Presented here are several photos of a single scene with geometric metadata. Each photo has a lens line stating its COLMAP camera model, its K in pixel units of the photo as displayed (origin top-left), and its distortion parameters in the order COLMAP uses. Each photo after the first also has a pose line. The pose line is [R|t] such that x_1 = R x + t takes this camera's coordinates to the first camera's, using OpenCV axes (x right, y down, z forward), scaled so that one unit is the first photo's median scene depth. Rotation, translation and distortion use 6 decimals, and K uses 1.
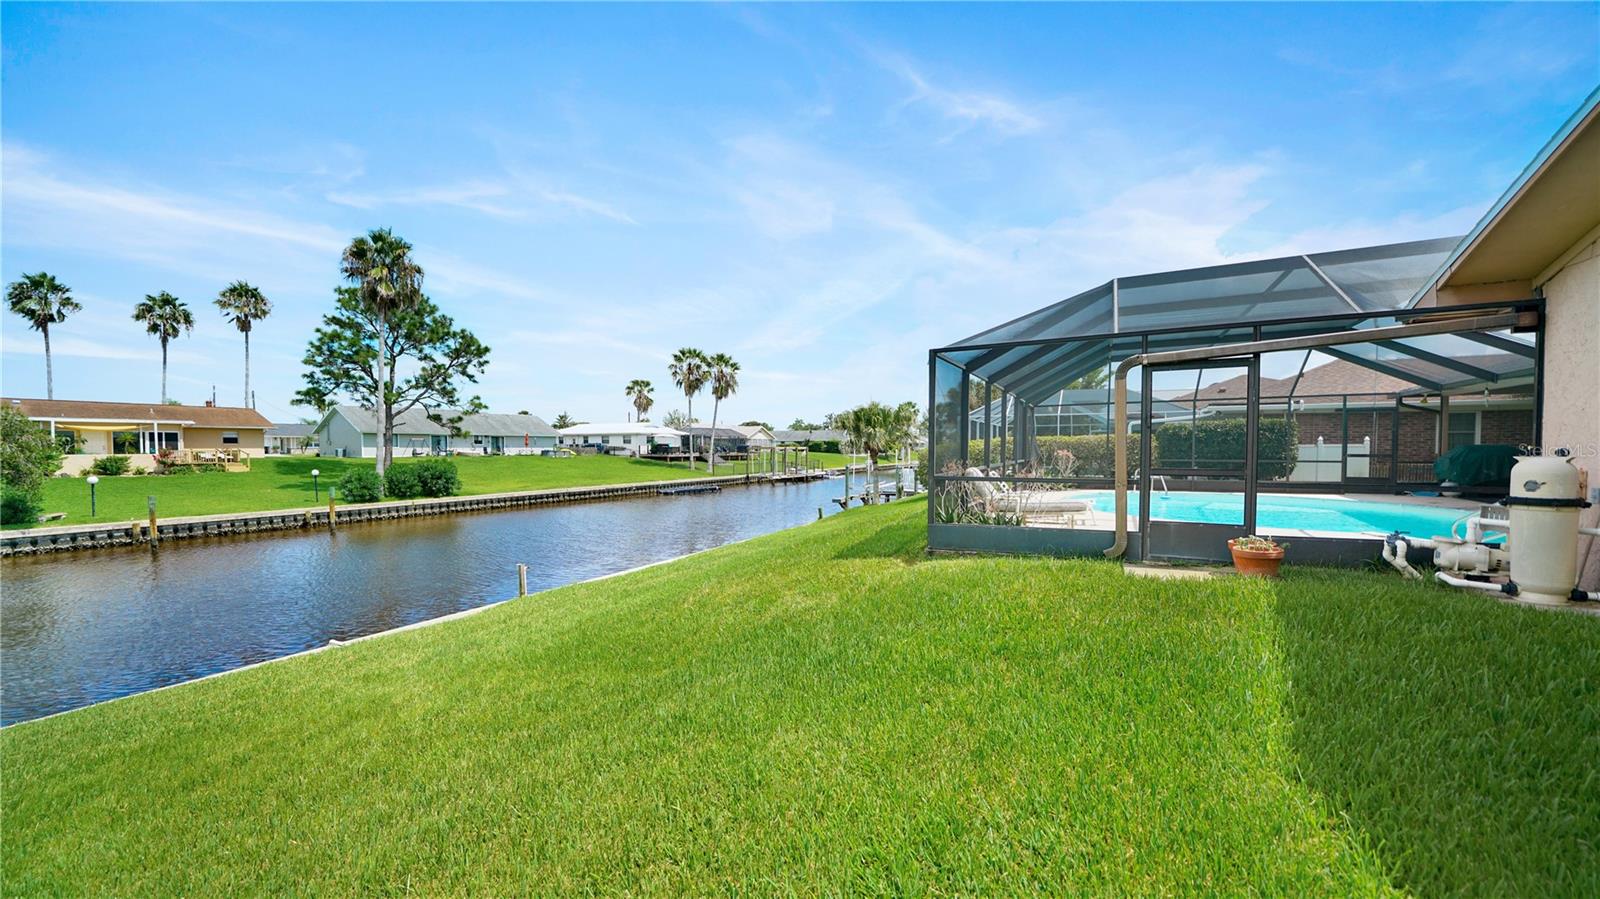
lens RADIAL K [[554.4, 0, 800.0], [0, 554.4, 449.5], [0, 0, 1]] dist [-0.001382, -0.000108]
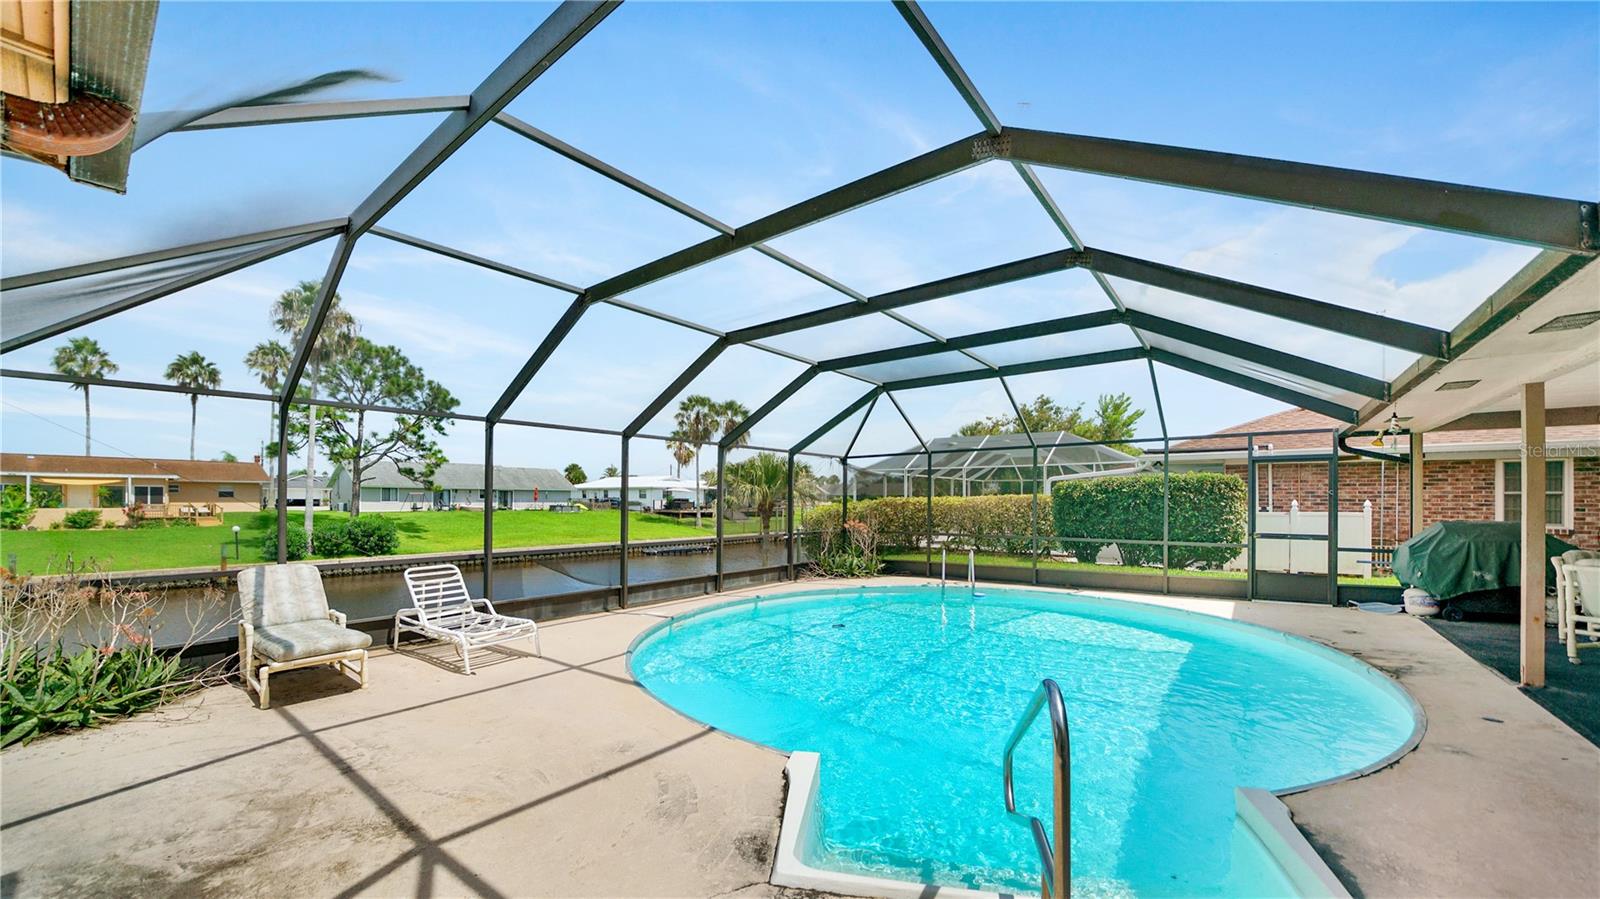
lens RADIAL K [[584.4, 0, 804.9], [0, 584.4, 496.2], [0, 0, 1]] dist [0.001339, 0.000136]
pose [[0.988193, 0.003867, -0.153166, 0.186771], [-0.005760, 0.999912, -0.011922, -0.006427], [0.153106, 0.012664, 0.988129, 0.095638]]
